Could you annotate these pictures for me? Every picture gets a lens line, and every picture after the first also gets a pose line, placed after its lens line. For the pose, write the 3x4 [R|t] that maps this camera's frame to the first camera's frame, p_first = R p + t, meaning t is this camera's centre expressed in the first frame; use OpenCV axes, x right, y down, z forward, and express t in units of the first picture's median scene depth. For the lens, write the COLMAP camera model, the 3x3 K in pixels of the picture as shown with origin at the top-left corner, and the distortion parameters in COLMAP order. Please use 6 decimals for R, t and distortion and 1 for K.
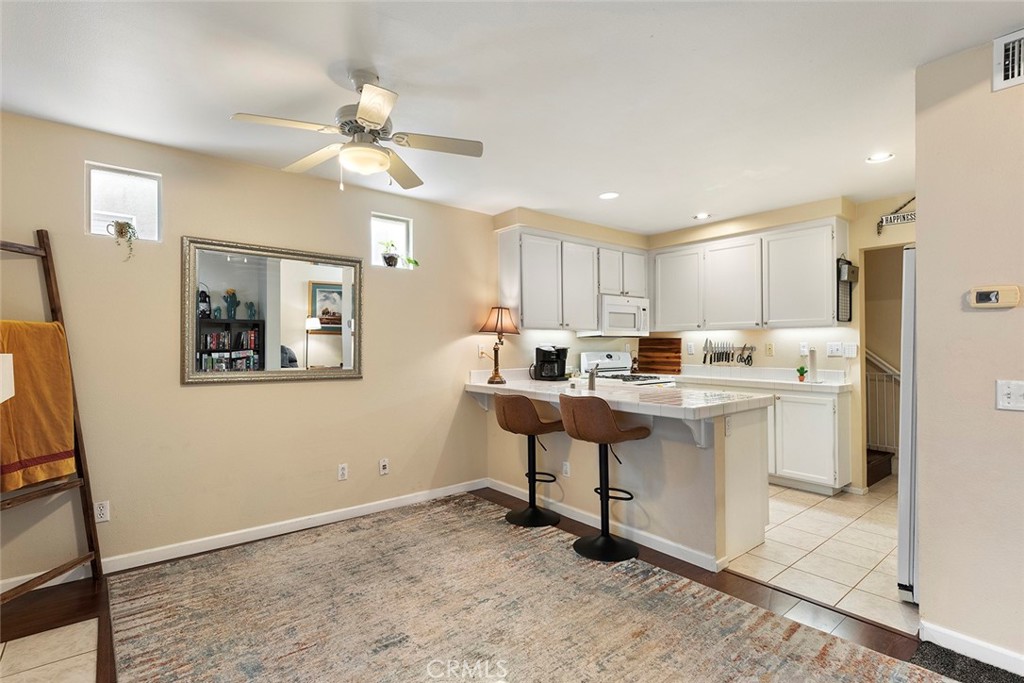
lens RADIAL K [[502.5, 0, 528.9], [0, 502.5, 337.0], [0, 0, 1]] dist [-0.002451, -0.000106]
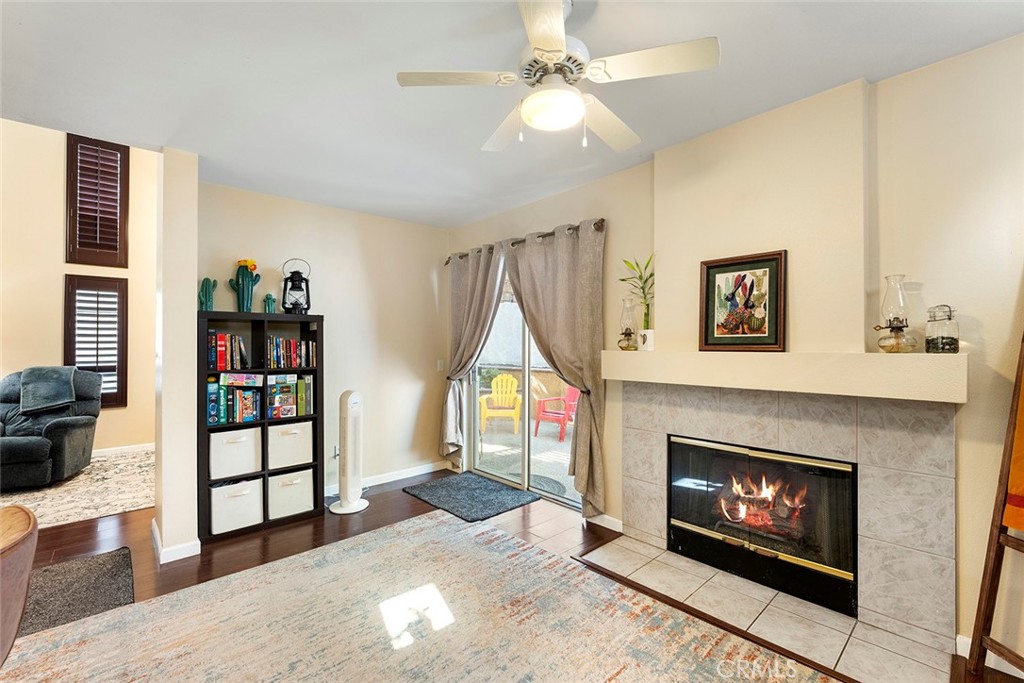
lens RADIAL K [[438.5, 0, 512.0], [0, 438.5, 341.5], [0, 0, 1]] dist [-0.002109, -0.000574]
pose [[-0.999548, 0.001130, -0.030047, -0.121406], [0.001726, 0.999802, -0.019819, 0.012396], [0.030019, -0.019862, -0.999352, 0.863900]]
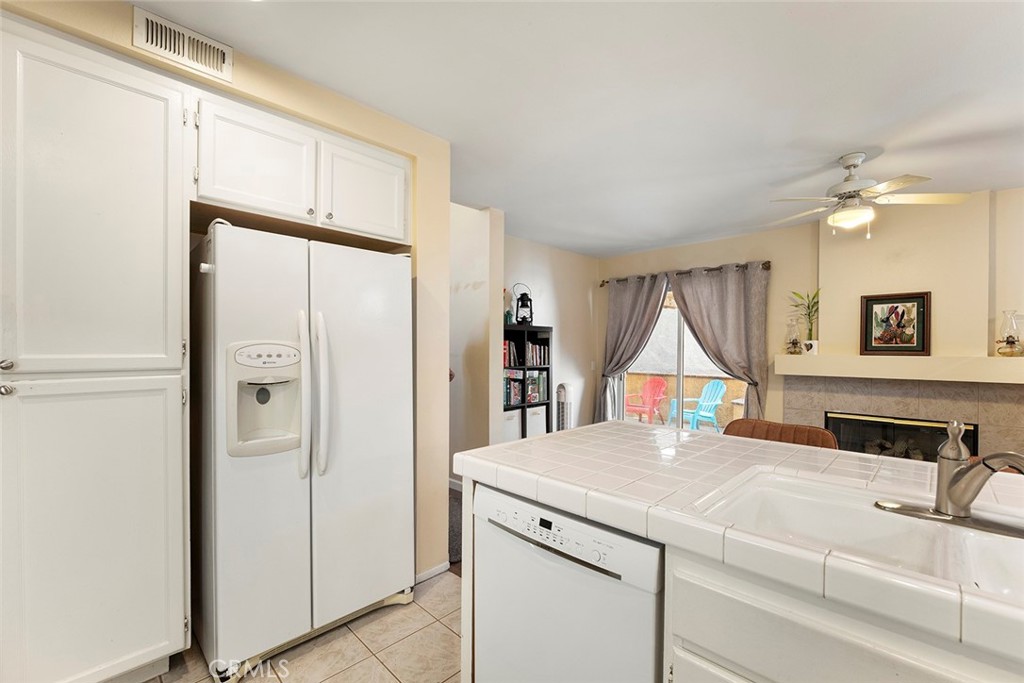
lens RADIAL K [[422.1, 0, 515.6], [0, 422.1, 348.8], [0, 0, 1]] dist [-0.000389, 0.000173]
pose [[-0.996356, -0.006368, -0.085052, 0.357068], [-0.005226, 0.999893, -0.013643, 0.016418], [0.085129, -0.013149, -0.996283, 1.068645]]
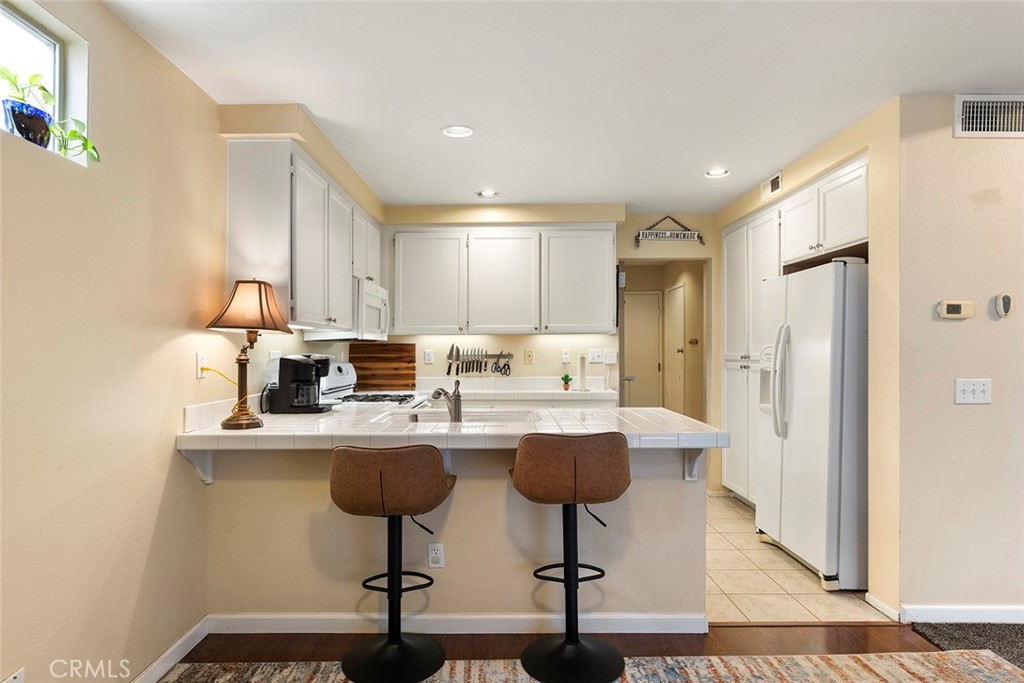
lens RADIAL K [[541.7, 0, 512.0], [0, 541.7, 341.5], [0, 0, 1]] dist [-0.001911, -0.000500]
pose [[0.645735, 0.011247, 0.763479, -0.314841], [-0.007138, 0.999937, -0.008693, 0.006403], [-0.763529, 0.000164, 0.645774, 0.425880]]
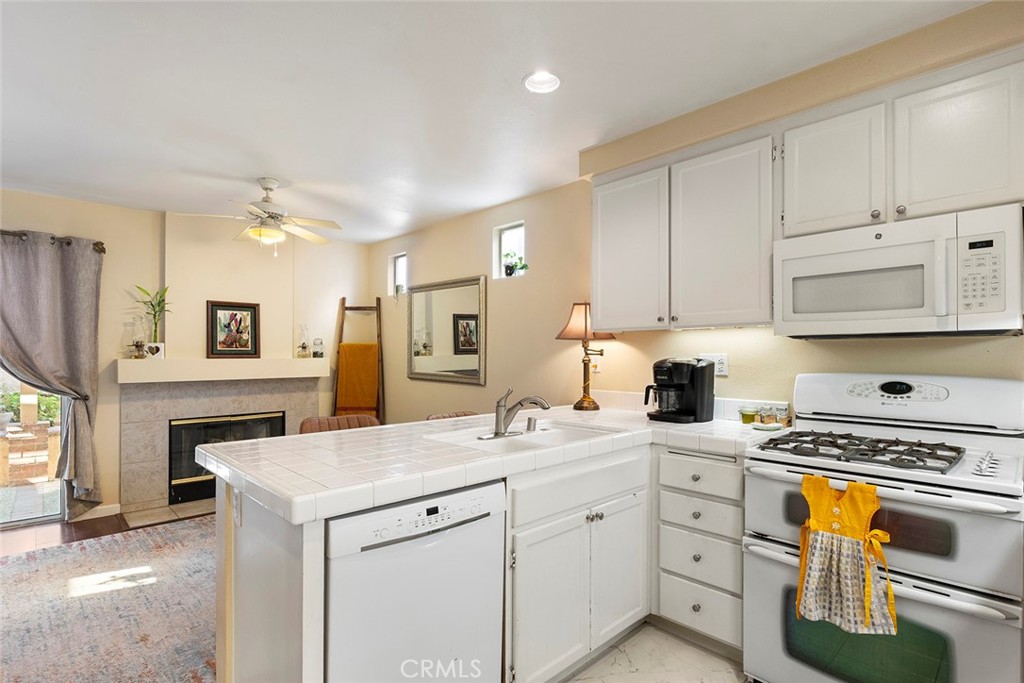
lens RADIAL K [[505.2, 0, 517.3], [0, 505.2, 355.5], [0, 0, 1]] dist [-0.002046, -0.000501]
pose [[0.056912, 0.003093, -0.998374, 0.650776], [0.012226, 0.999918, 0.003794, 0.011862], [0.998304, -0.012422, 0.056869, 0.863666]]
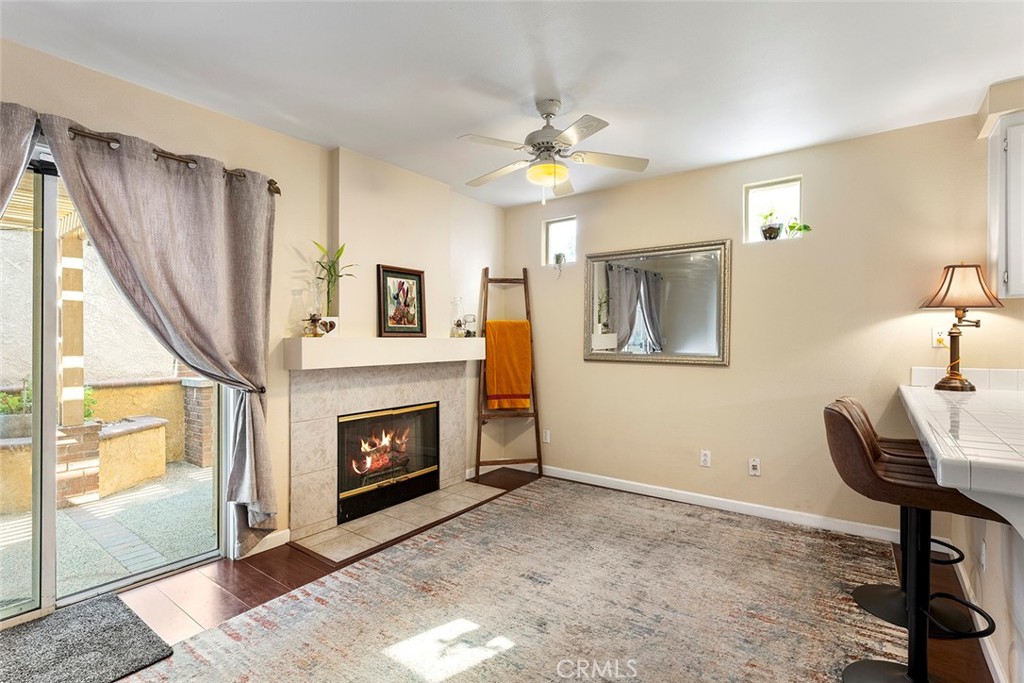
lens RADIAL K [[485.9, 0, 501.2], [0, 485.9, 342.0], [0, 0, 1]] dist [-0.001786, -0.000532]
pose [[0.203974, 0.001734, -0.978975, 0.406260], [0.018116, 0.999821, 0.005546, 0.020417], [0.978809, -0.018866, 0.203906, 0.340193]]
